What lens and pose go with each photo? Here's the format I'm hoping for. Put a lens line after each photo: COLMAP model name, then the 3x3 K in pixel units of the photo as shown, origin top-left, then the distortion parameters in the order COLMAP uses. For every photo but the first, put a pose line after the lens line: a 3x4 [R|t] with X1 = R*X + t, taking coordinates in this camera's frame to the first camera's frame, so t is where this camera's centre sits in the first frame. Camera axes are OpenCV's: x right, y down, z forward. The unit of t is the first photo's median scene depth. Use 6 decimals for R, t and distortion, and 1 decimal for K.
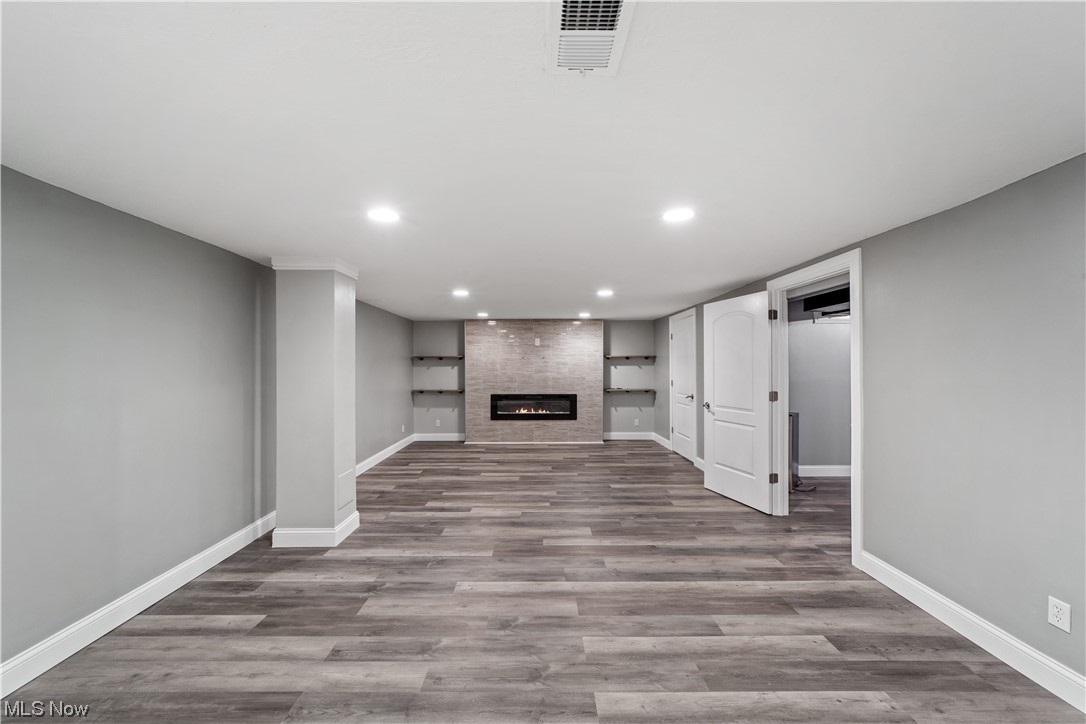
lens RADIAL K [[421.8, 0, 543.5], [0, 421.8, 371.7], [0, 0, 1]] dist [-0.001974, 0.000363]
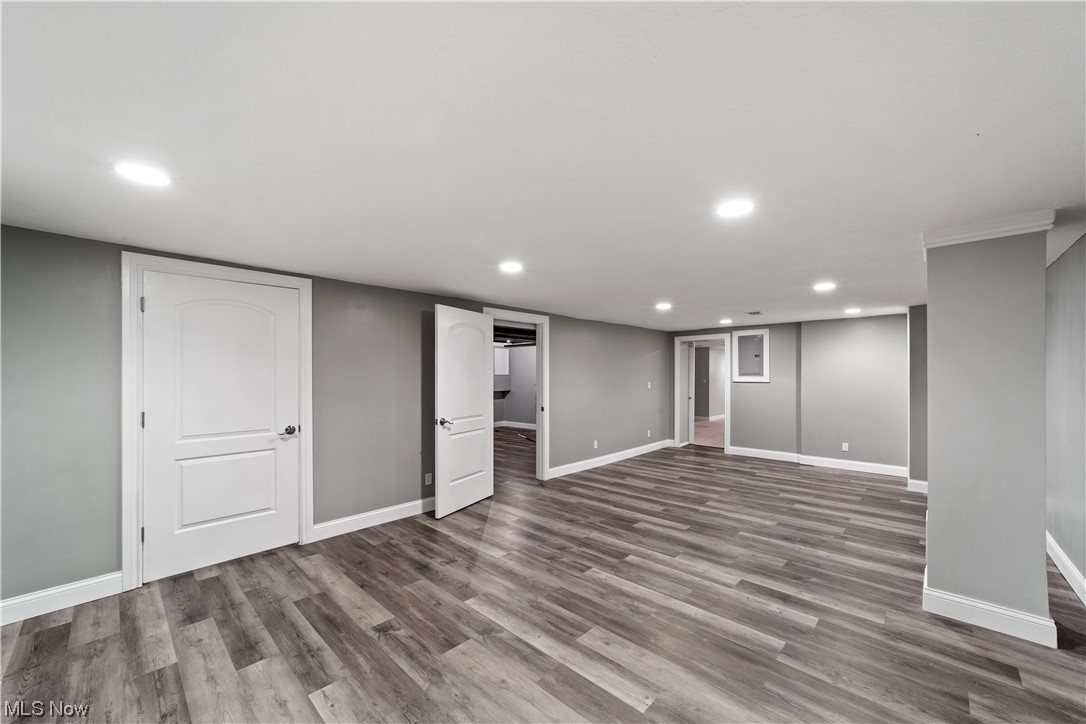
lens RADIAL K [[421.8, 0, 543.5], [0, 421.8, 371.7], [0, 0, 1]] dist [-0.001974, 0.000363]
pose [[-0.721389, 0.007974, 0.692484, -0.488463], [0.010642, 0.999943, -0.000428, -0.026422], [-0.692448, 0.007060, -0.721433, 1.984501]]
